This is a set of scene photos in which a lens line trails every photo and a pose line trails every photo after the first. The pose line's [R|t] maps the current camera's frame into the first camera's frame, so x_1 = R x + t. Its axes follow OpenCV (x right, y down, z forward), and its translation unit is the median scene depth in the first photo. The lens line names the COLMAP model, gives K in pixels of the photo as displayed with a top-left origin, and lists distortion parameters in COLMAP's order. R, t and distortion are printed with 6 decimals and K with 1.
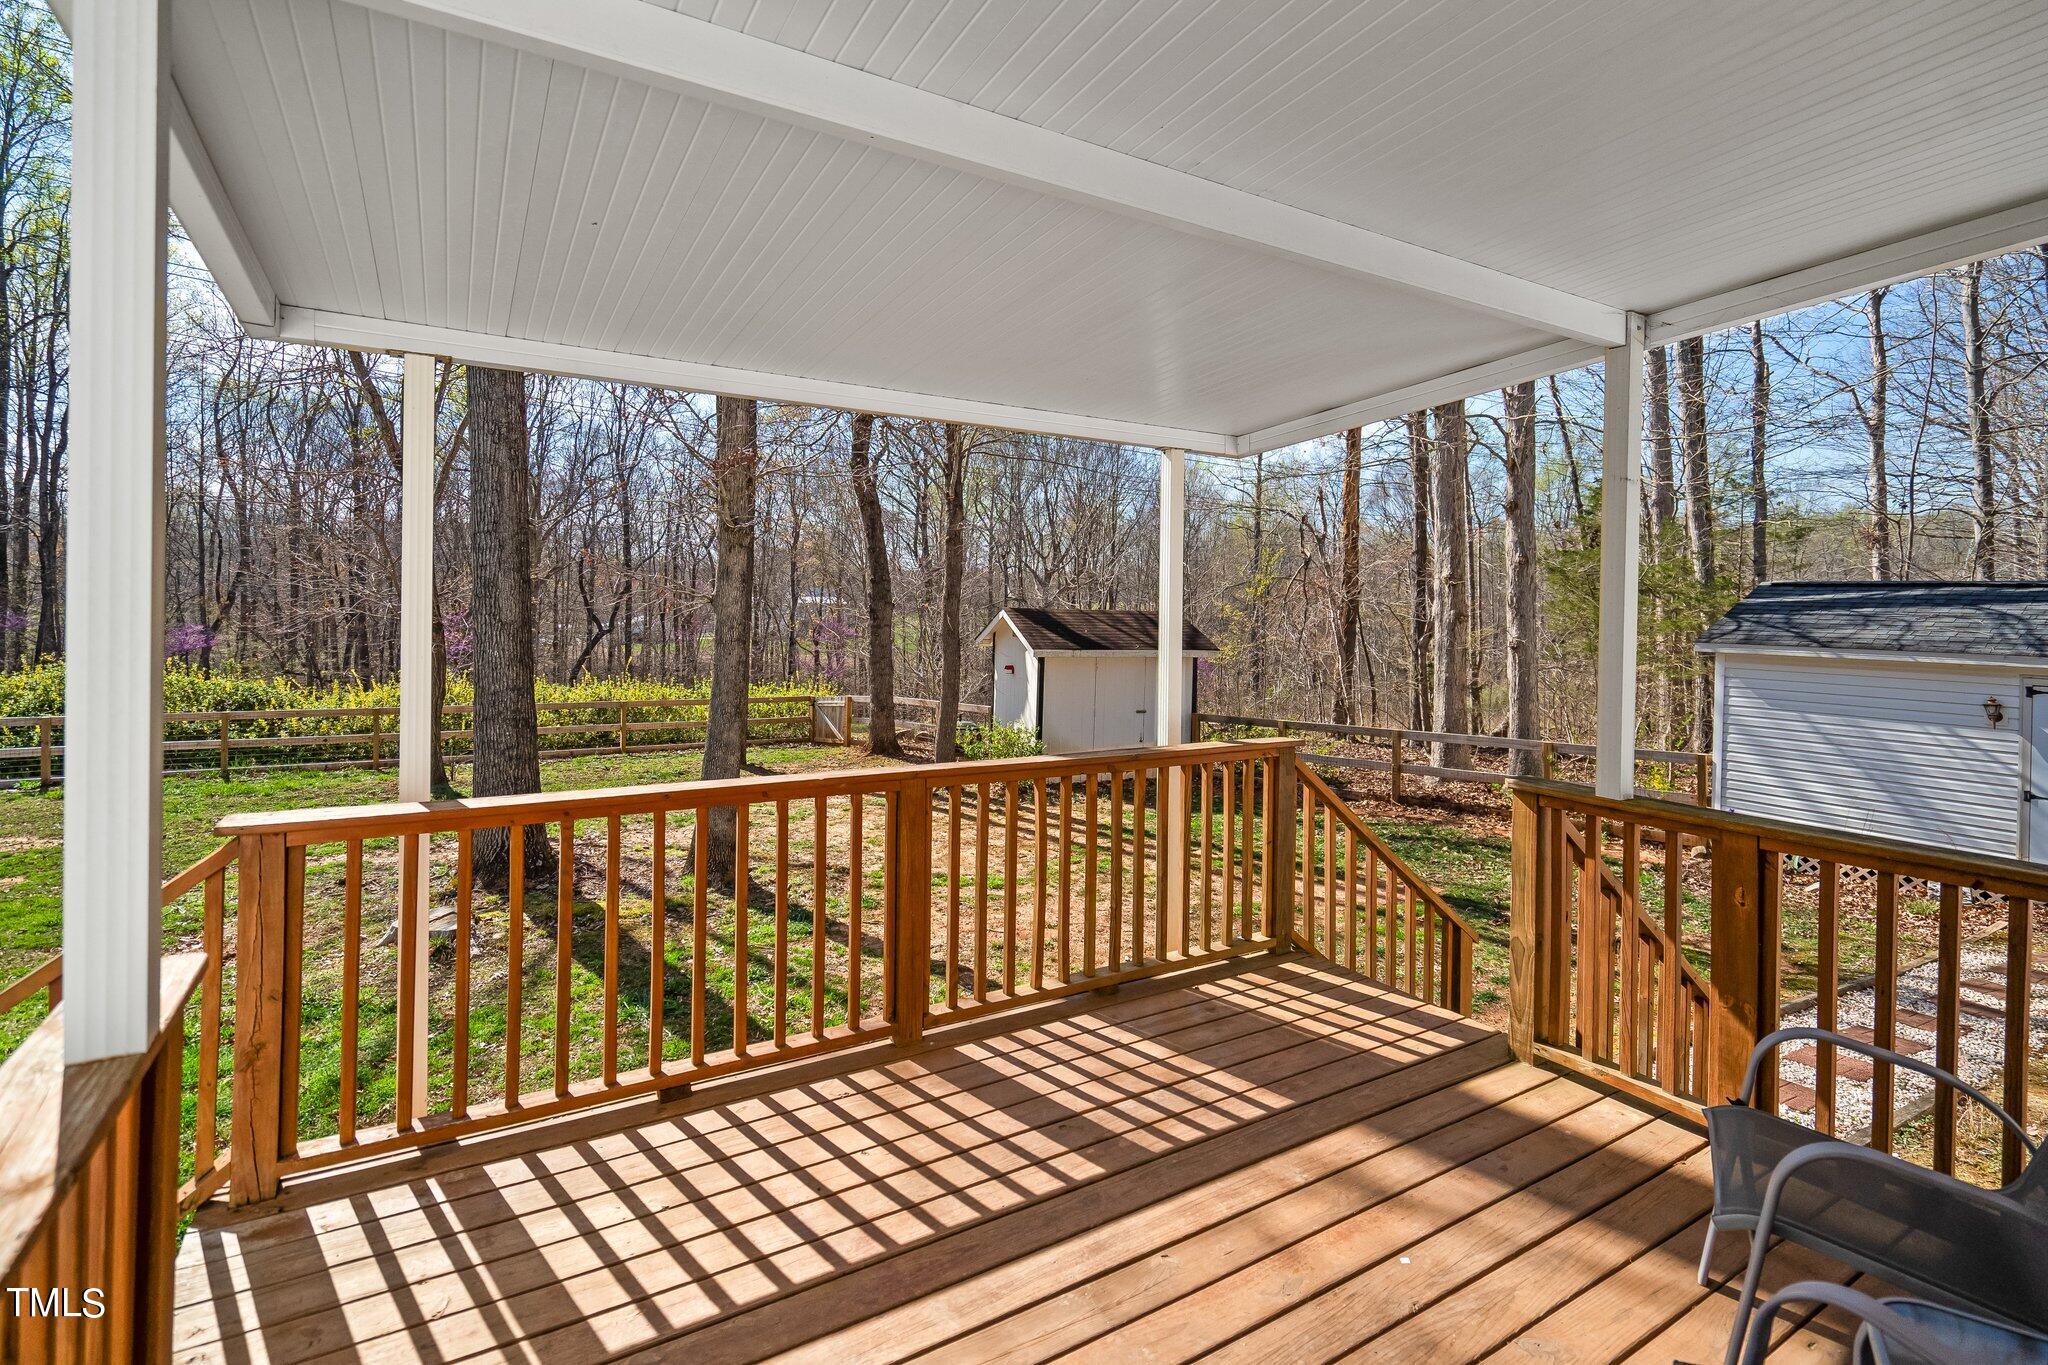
lens RADIAL K [[946.8, 0, 1018.5], [0, 946.8, 602.1], [0, 0, 1]] dist [0.001456, 0.000461]
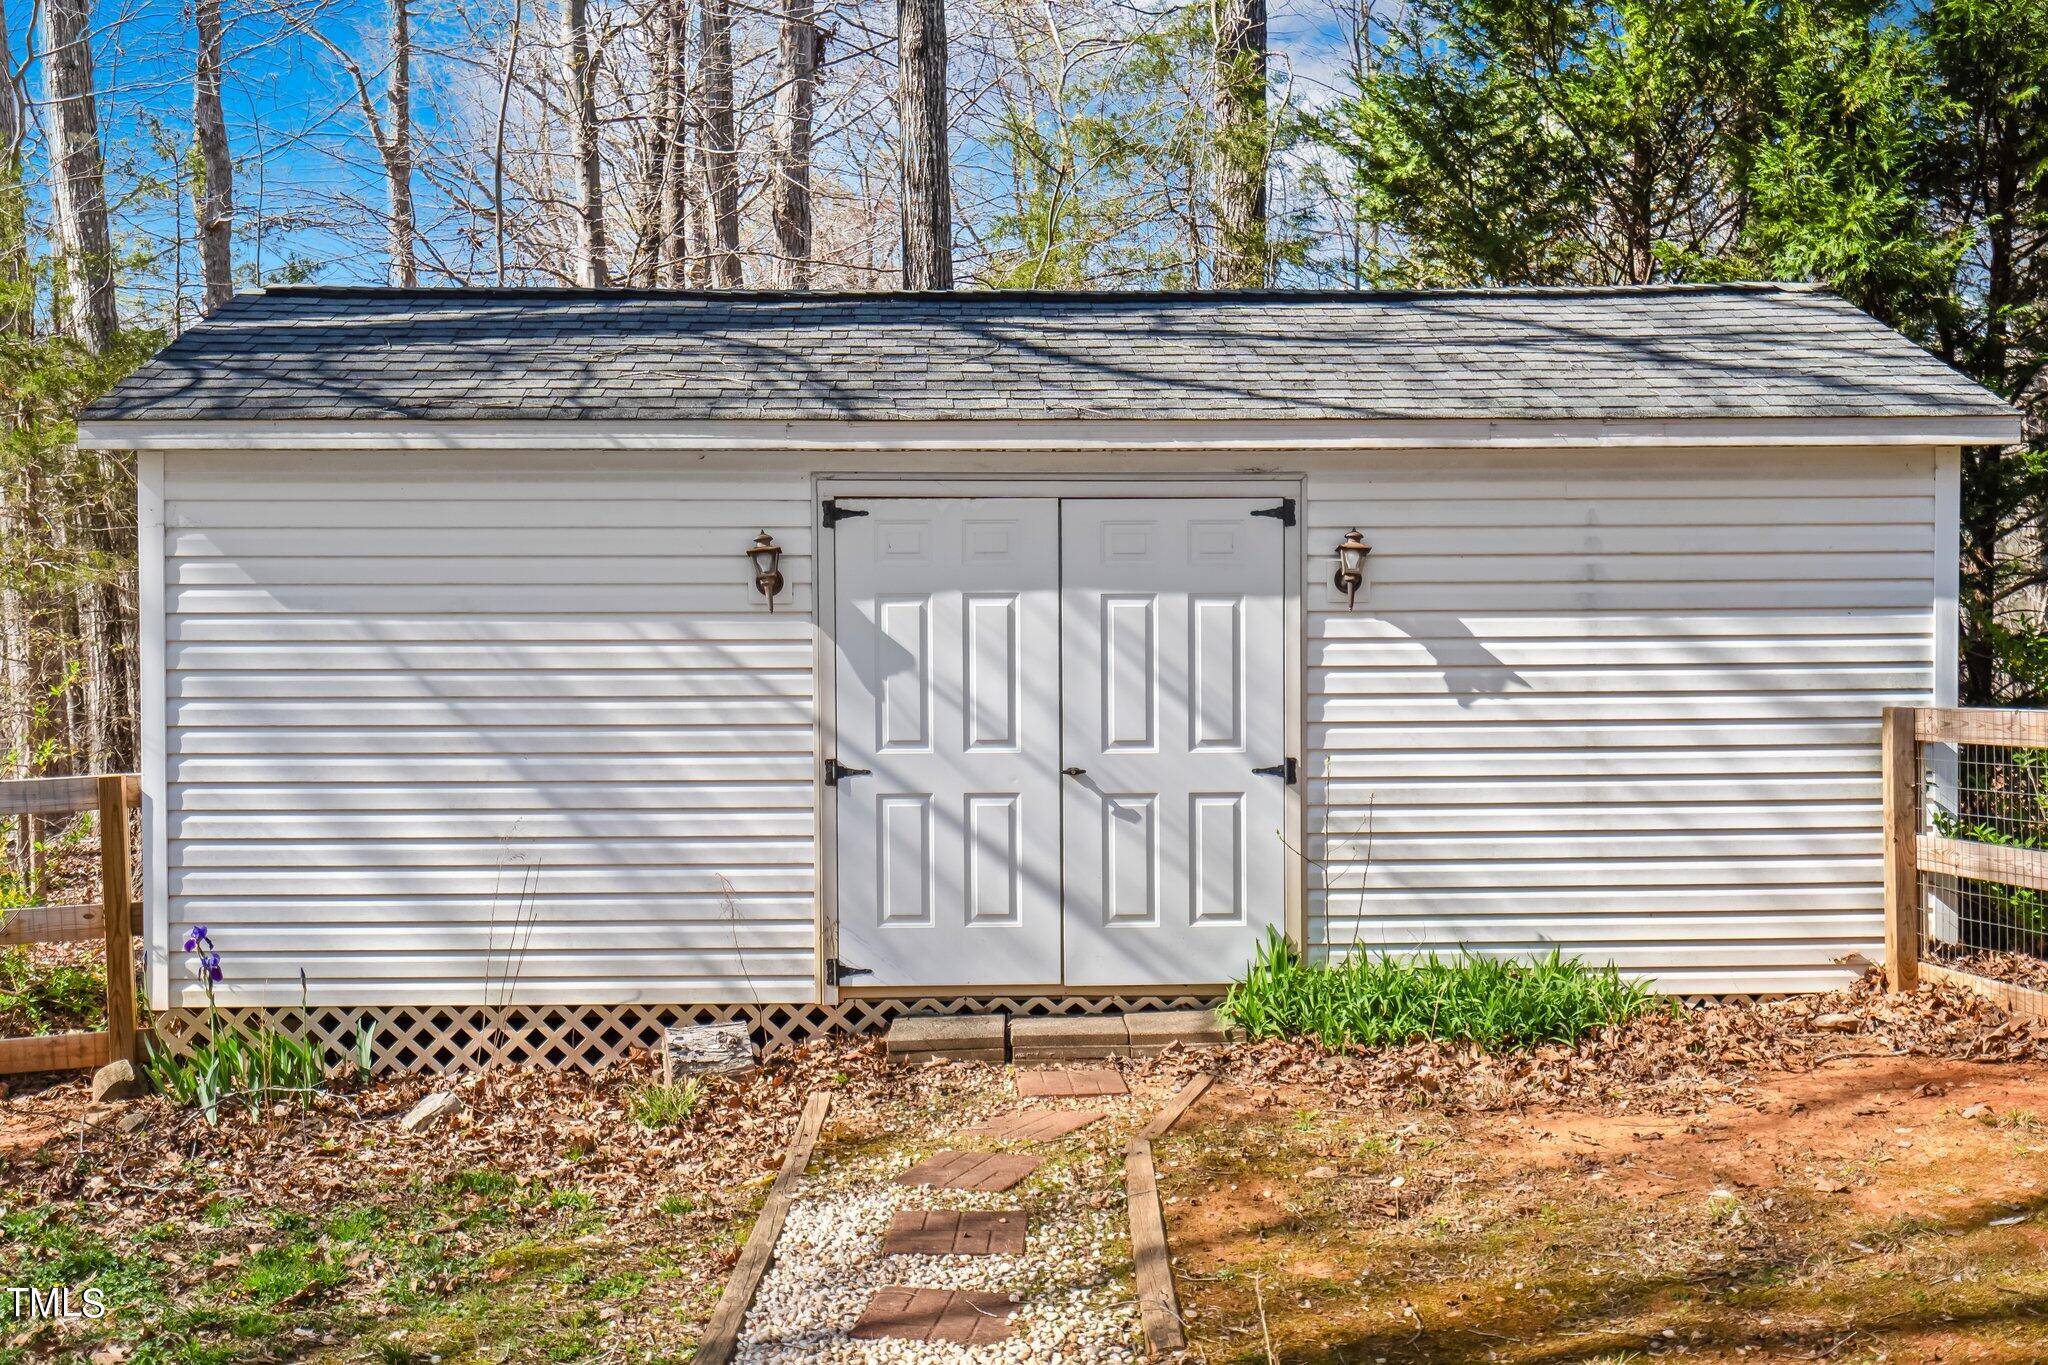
lens RADIAL K [[2118.8, 0, 1093.4], [0, 2118.8, 687.9], [0, 0, 1]] dist [-0.004812, 0.015291]
pose [[0.485204, -0.055311, 0.872650, 0.293566], [0.009275, 0.998267, 0.058116, 0.103676], [-0.874352, -0.020104, 0.484876, 0.411550]]
